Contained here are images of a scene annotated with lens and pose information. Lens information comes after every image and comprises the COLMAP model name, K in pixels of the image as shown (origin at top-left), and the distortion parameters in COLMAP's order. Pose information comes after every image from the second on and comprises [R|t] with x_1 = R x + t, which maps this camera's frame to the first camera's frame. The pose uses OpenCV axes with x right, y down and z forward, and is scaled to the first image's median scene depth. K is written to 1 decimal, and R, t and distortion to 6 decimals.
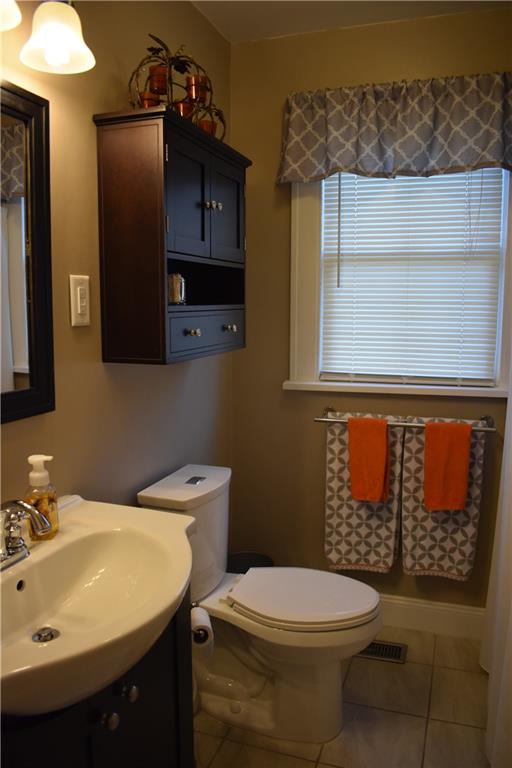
lens RADIAL K [[599.4, 0, 253.8], [0, 599.4, 384.0], [0, 0, 1]] dist [-0.099119, 0.019136]
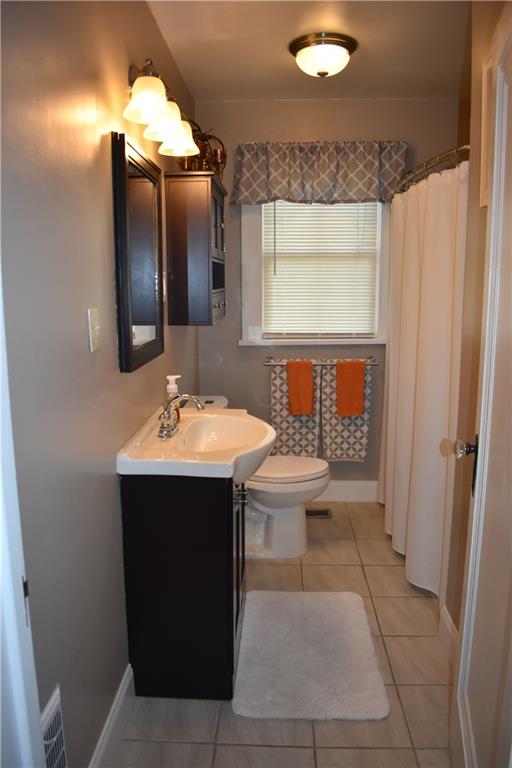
lens RADIAL K [[599.4, 0, 259.1], [0, 599.4, 381.8], [0, 0, 1]] dist [-0.099119, 0.019136]
pose [[0.955886, -0.054438, 0.288651, -0.359561], [0.045032, 0.998219, 0.039132, 0.046219], [-0.290267, -0.024407, 0.956634, -0.448253]]
